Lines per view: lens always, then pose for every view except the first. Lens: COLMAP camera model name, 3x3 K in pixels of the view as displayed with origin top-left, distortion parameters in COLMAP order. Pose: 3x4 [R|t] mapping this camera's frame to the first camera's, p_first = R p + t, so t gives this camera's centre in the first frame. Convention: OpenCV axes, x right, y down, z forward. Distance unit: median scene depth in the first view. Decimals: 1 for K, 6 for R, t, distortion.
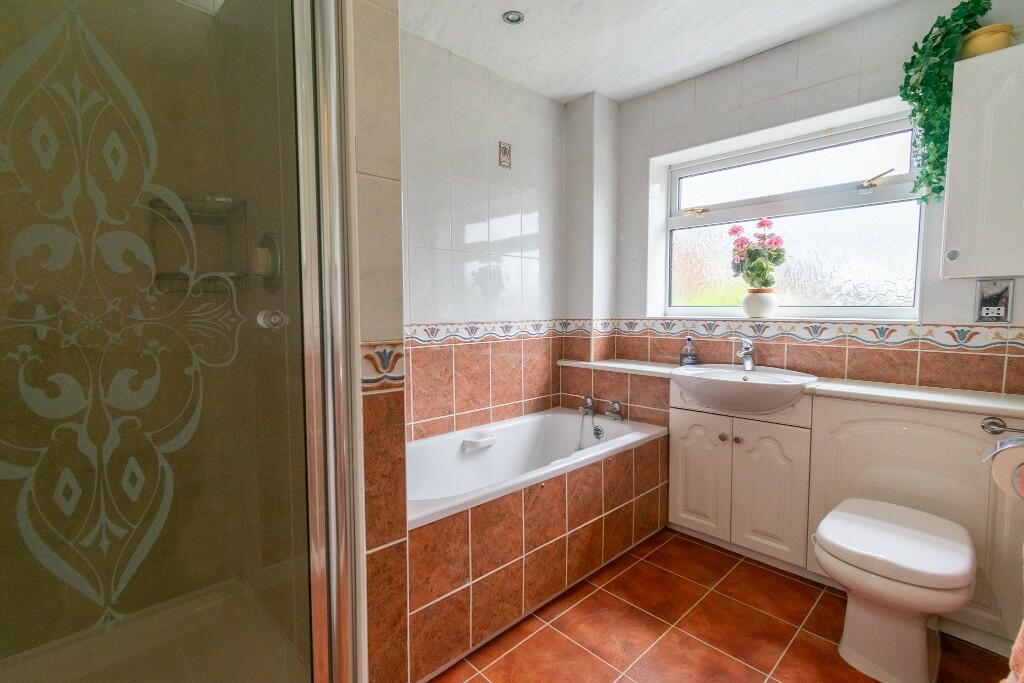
lens RADIAL K [[457.1, 0, 514.5], [0, 457.1, 339.6], [0, 0, 1]] dist [0.004270, 0.000629]
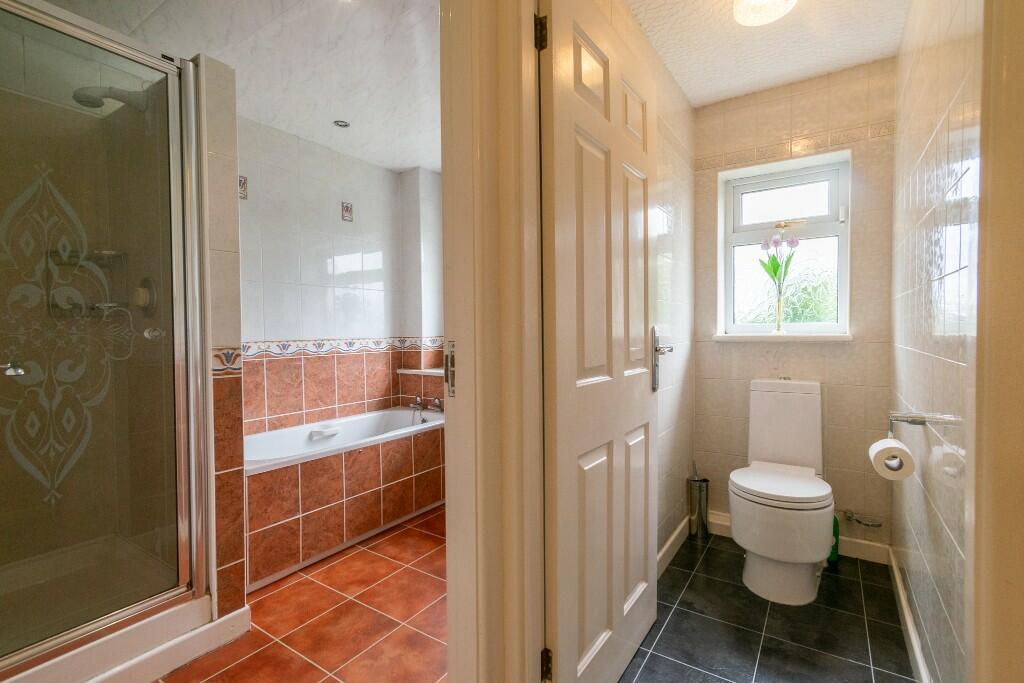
lens RADIAL K [[457.1, 0, 509.9], [0, 457.1, 341.3], [0, 0, 1]] dist [0.004270, 0.000629]
pose [[0.977932, -0.010846, 0.208641, 0.254947], [0.019986, 0.998928, -0.041752, 0.049955], [-0.207964, 0.045000, 0.977101, -0.582075]]
